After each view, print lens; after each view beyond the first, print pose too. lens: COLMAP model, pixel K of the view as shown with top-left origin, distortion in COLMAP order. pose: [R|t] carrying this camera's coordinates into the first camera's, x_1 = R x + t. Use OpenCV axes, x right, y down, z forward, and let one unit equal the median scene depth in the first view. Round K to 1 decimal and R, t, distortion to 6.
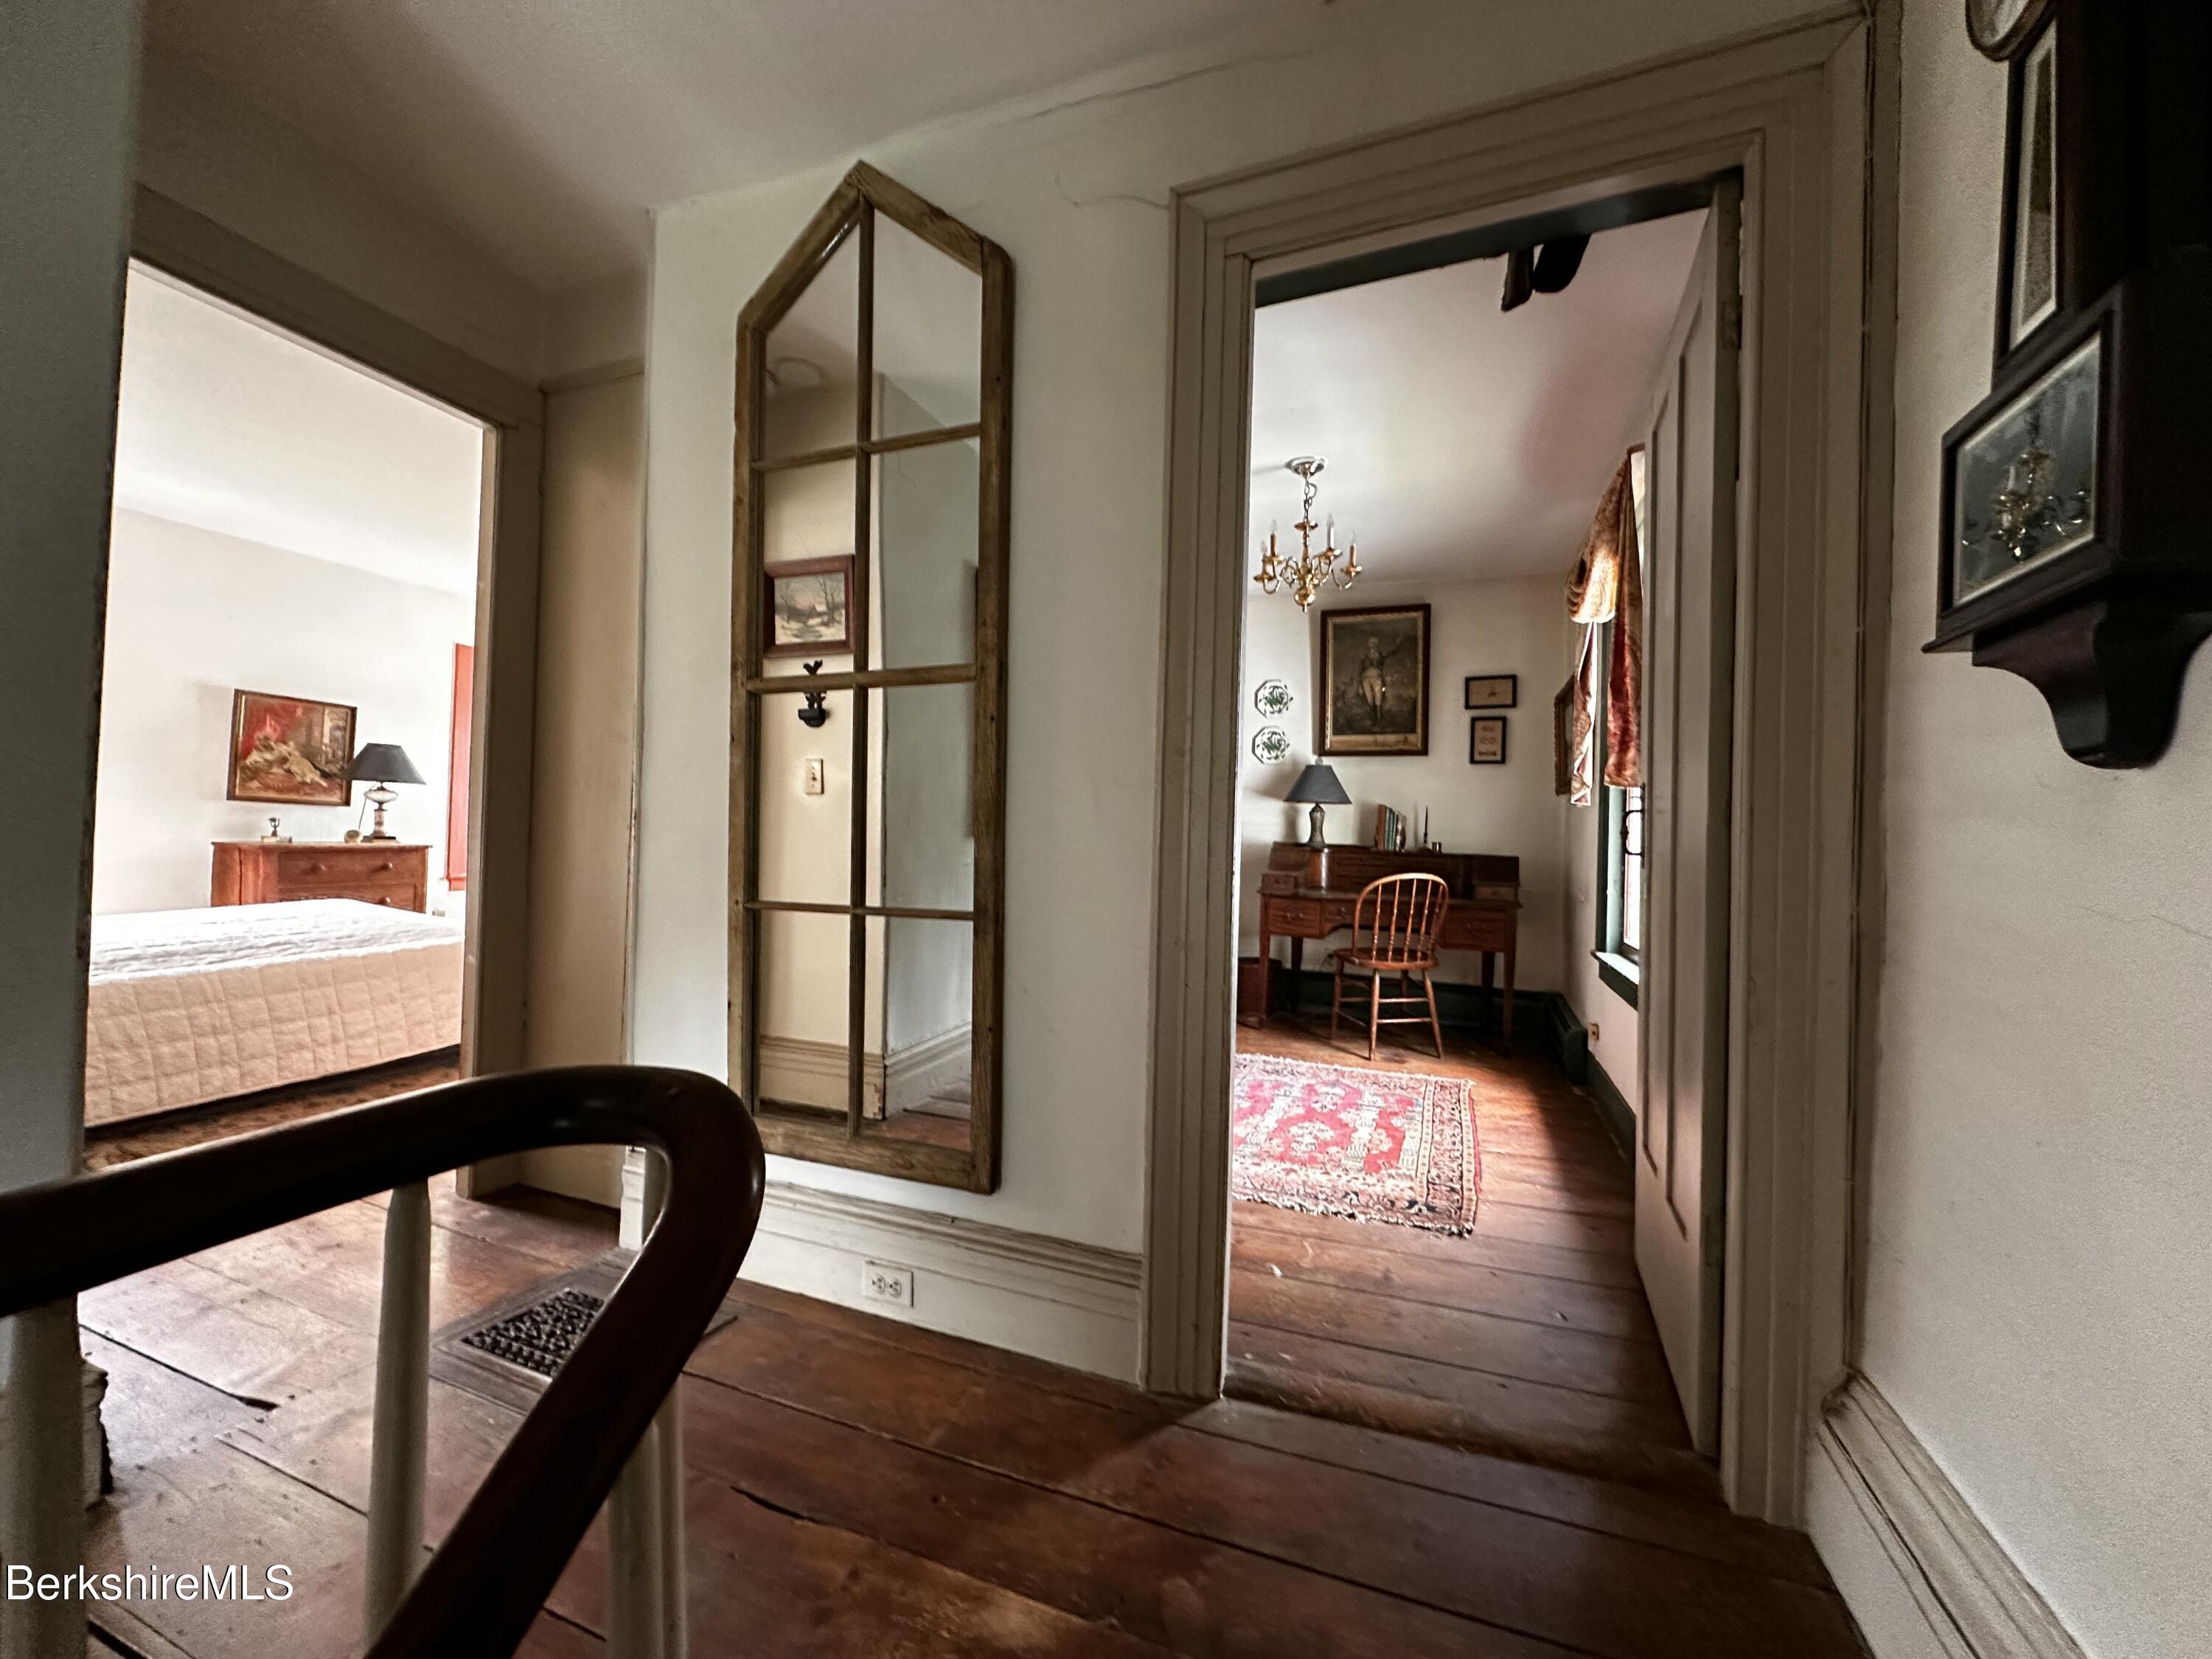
lens RADIAL K [[884.4, 0, 1101.8], [0, 884.4, 828.1], [0, 0, 1]] dist [-0.002218, -0.000177]
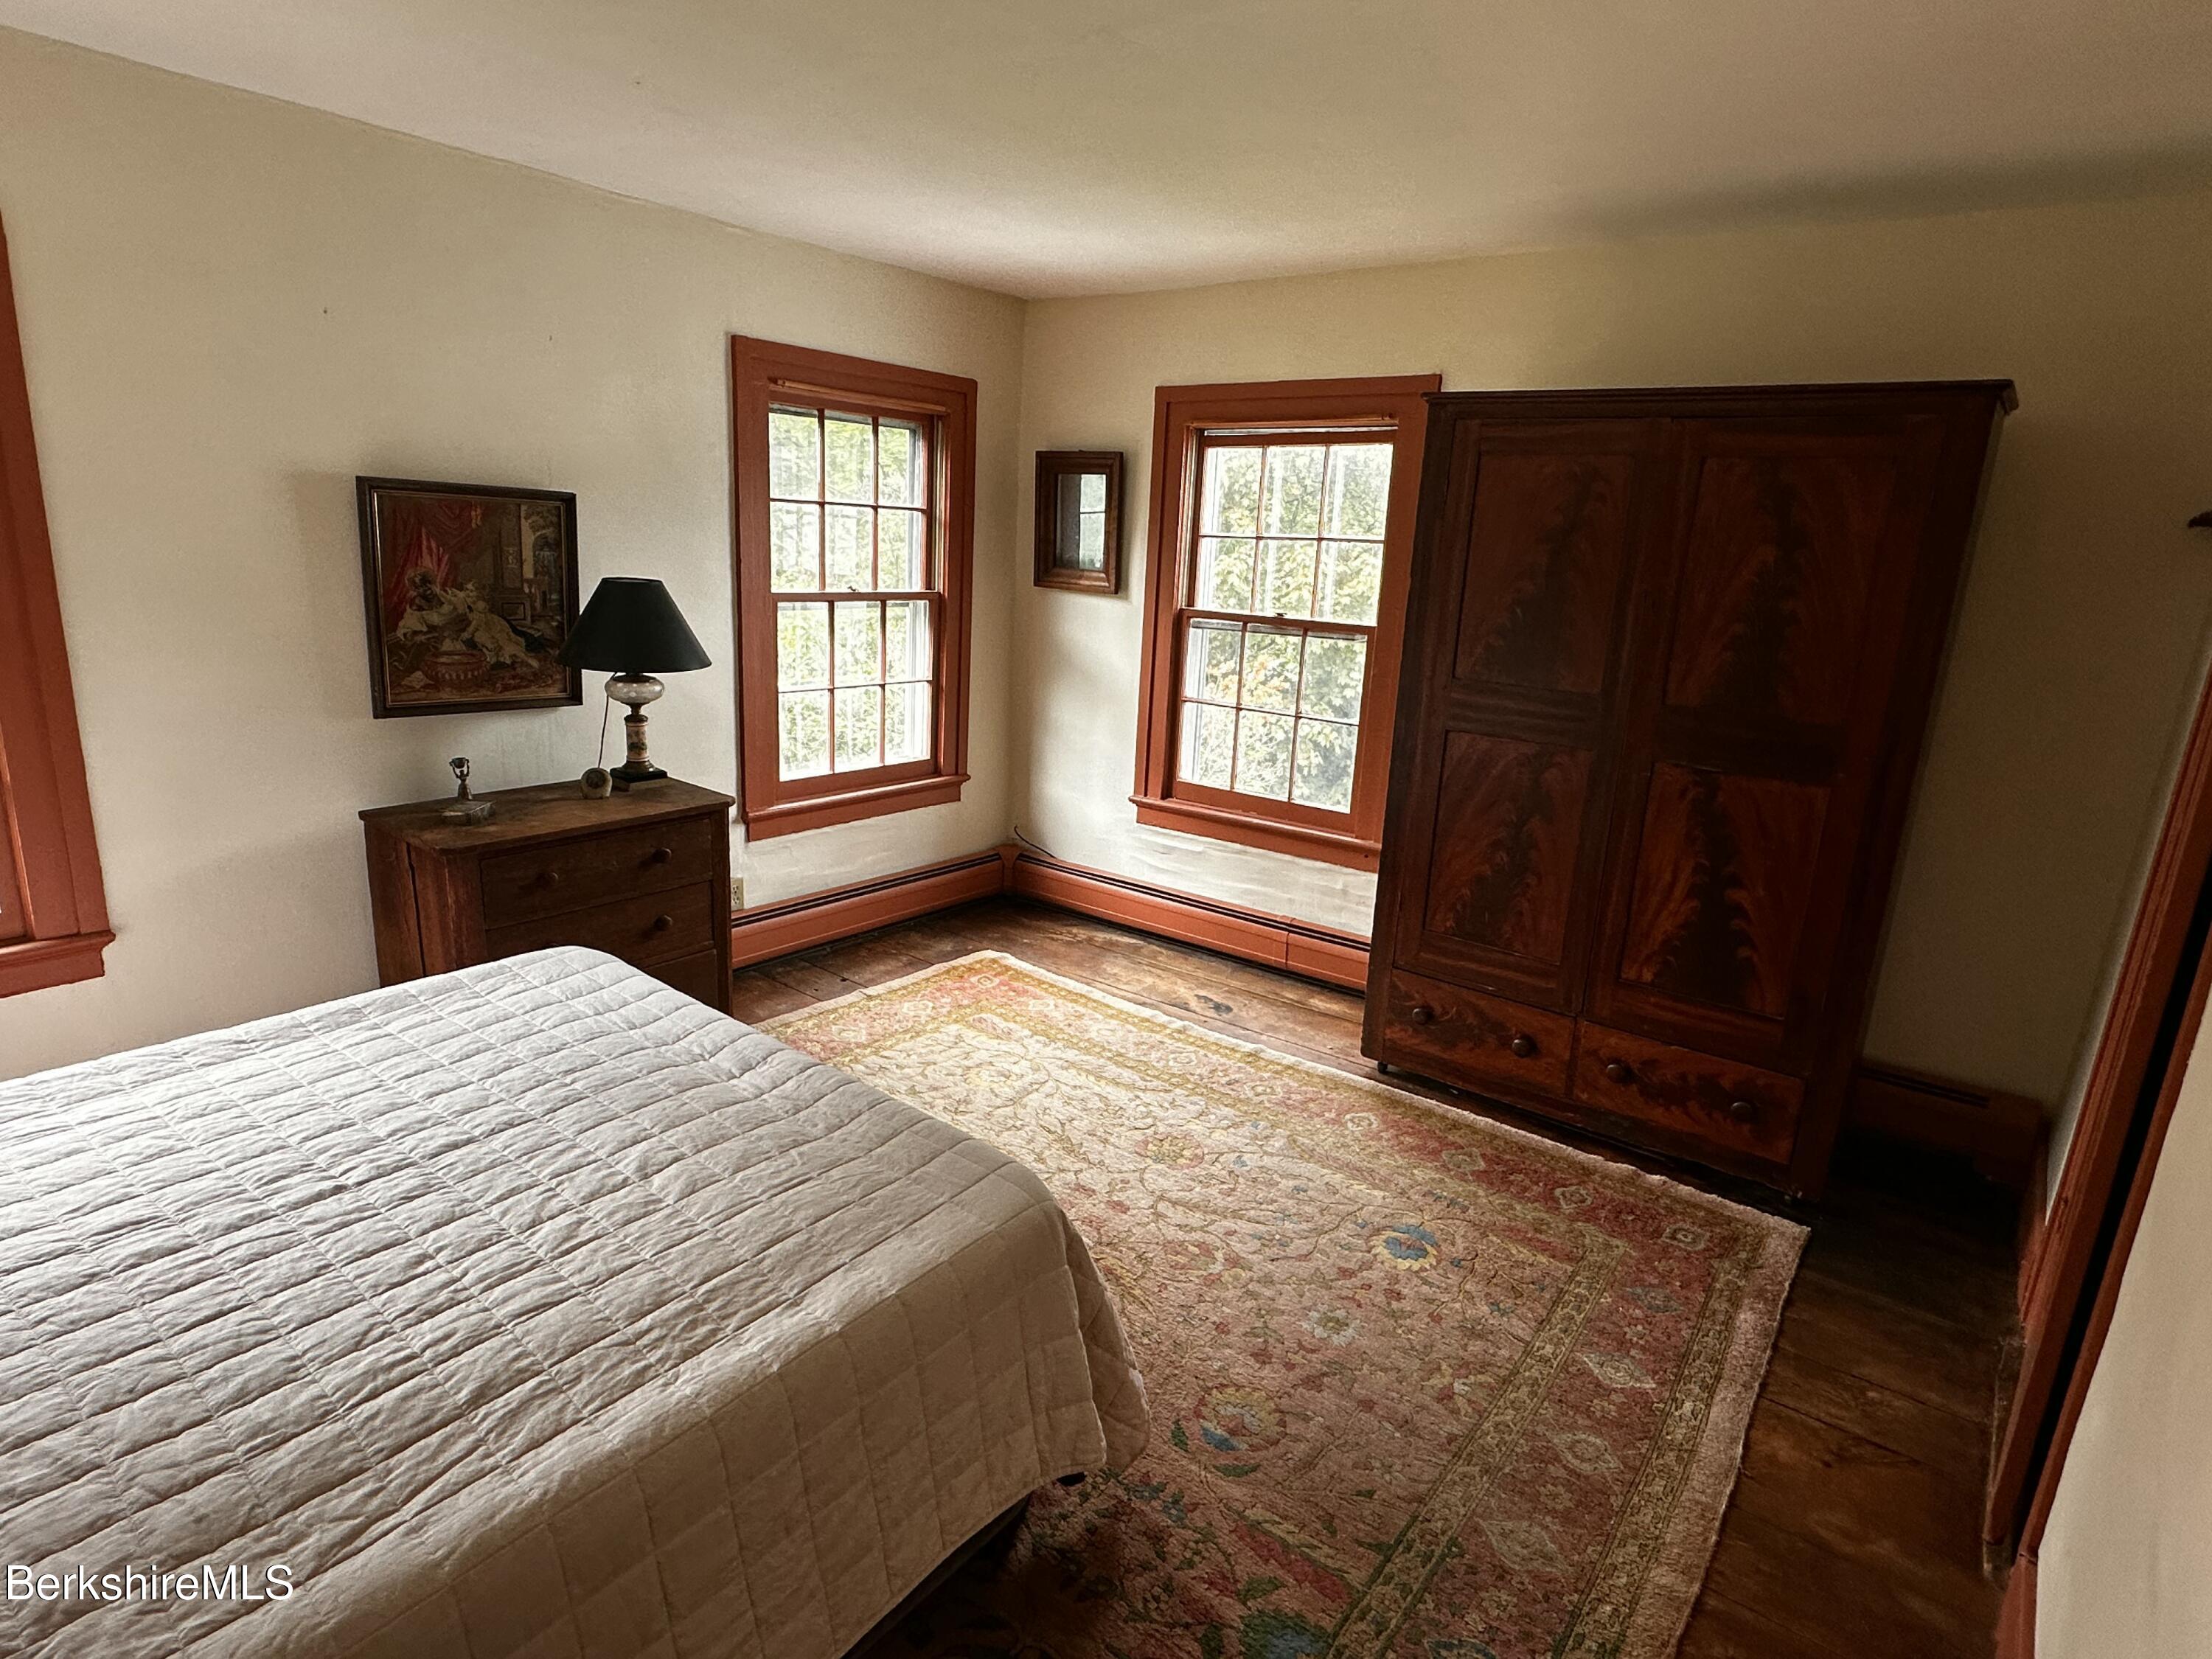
lens RADIAL K [[1219.7, 0, 1106.2], [0, 1219.7, 835.5], [0, 0, 1]] dist [0.001201, 0.000304]
pose [[0.964217, 0.084627, -0.251244, -0.405987], [-0.021379, 0.969418, 0.244483, -0.133061], [0.264250, -0.230363, 0.936539, 0.438313]]
